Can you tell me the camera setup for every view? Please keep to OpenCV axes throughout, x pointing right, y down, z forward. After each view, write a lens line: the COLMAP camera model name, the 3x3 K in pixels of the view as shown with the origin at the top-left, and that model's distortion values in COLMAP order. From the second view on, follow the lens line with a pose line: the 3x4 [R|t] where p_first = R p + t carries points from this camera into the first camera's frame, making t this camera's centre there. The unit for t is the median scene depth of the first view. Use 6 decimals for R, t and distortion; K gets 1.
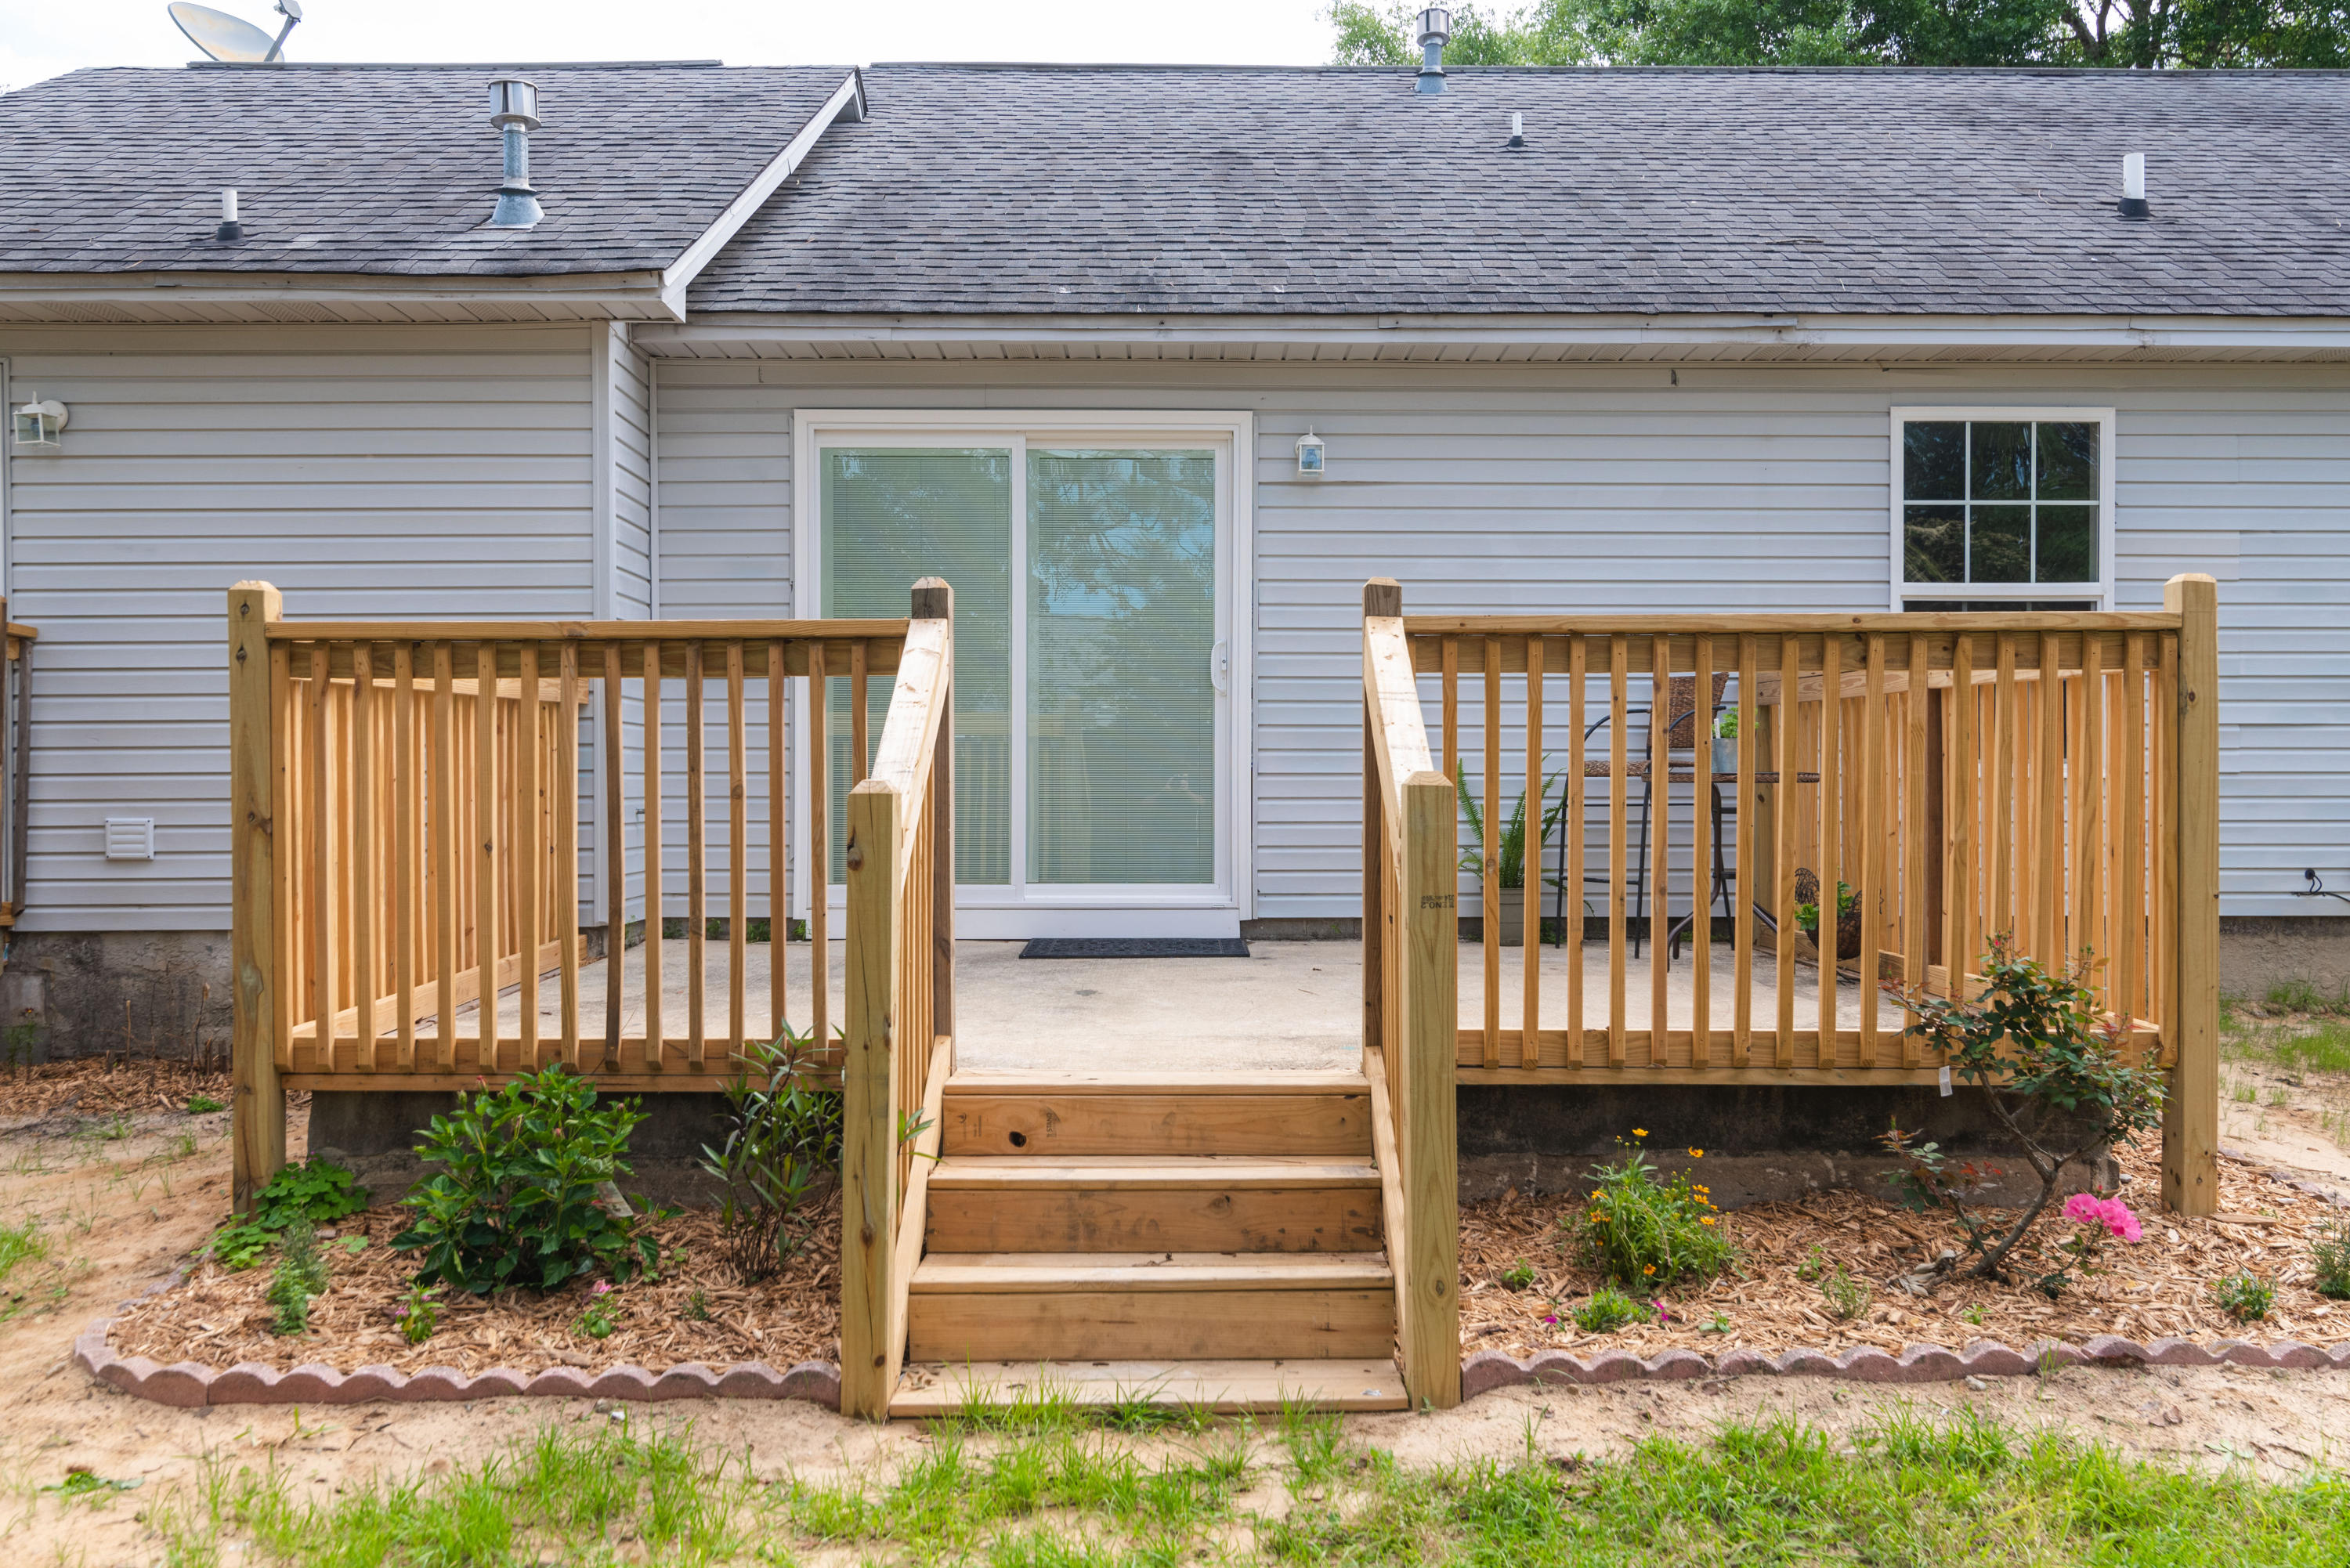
lens RADIAL K [[1762.3, 0, 1176.7], [0, 1762.3, 778.1], [0, 0, 1]] dist [-0.013206, -0.002510]
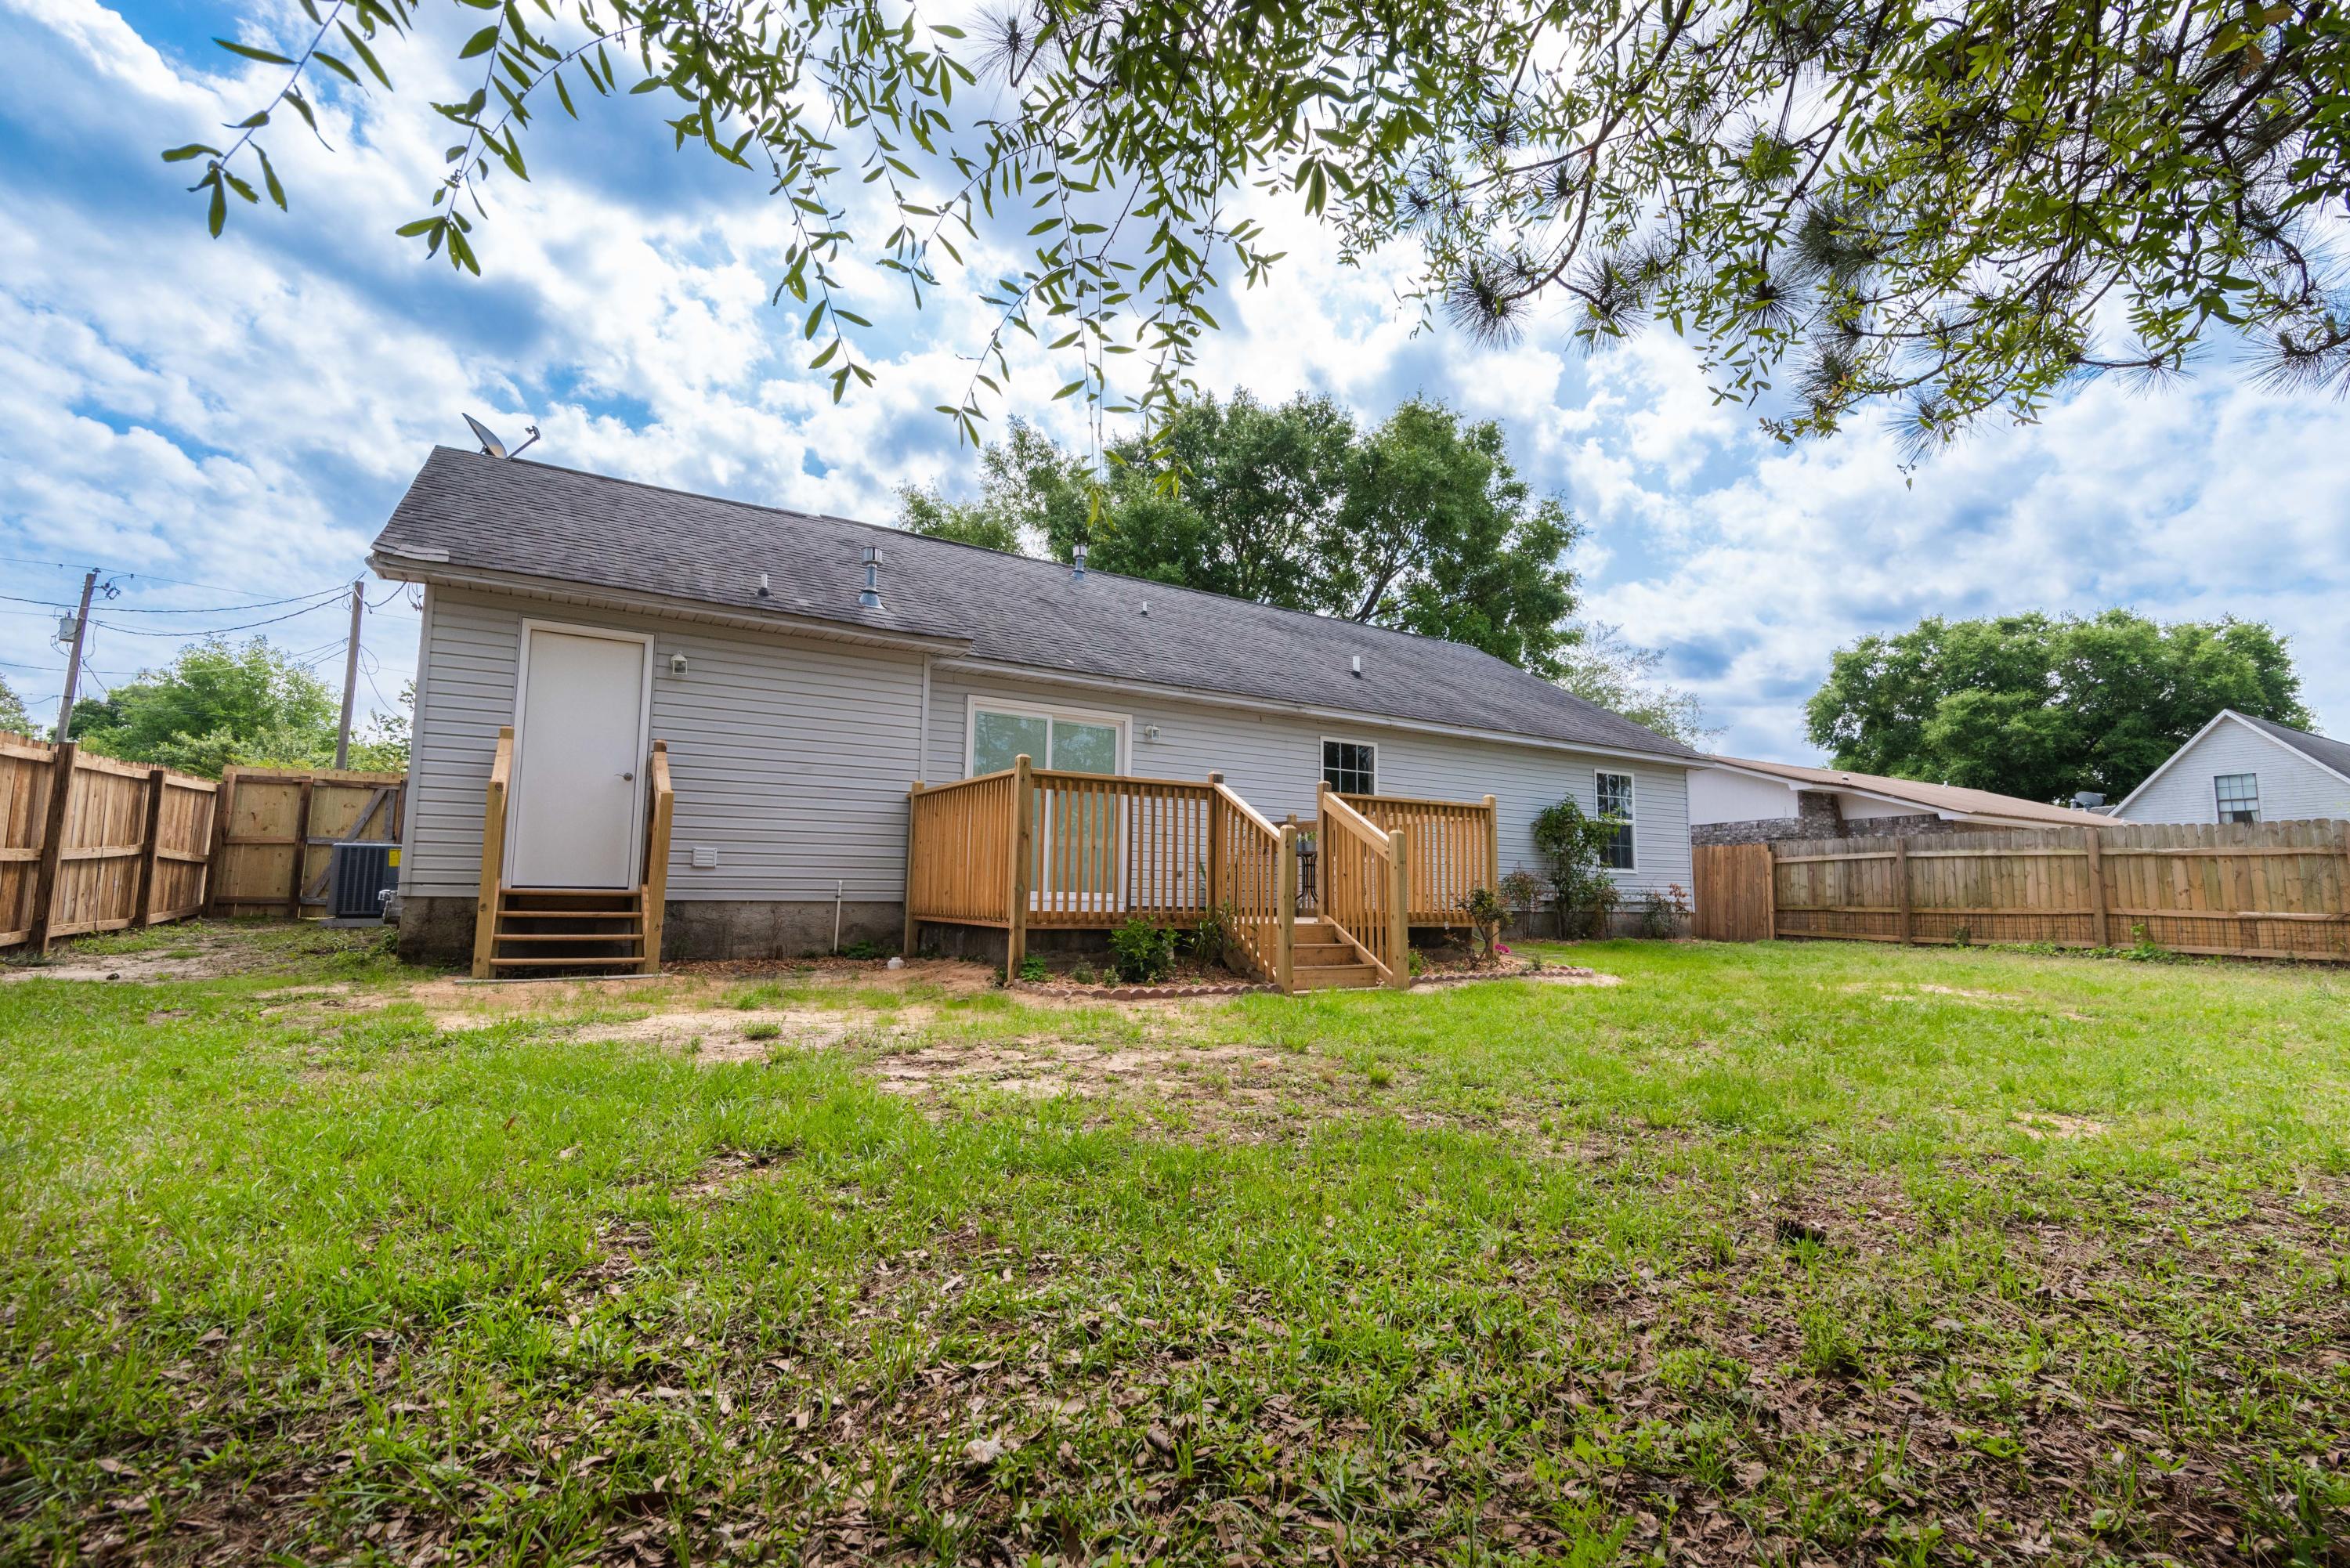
lens RADIAL K [[1069.9, 0, 1171.5], [0, 1069.9, 780.9], [0, 0, 1]] dist [0.003210, 0.000532]
pose [[0.847301, 0.070037, 0.526475, -0.765833], [-0.006312, 0.992525, -0.121878, 0.091387], [-0.531075, 0.099945, 0.841410, -0.400394]]
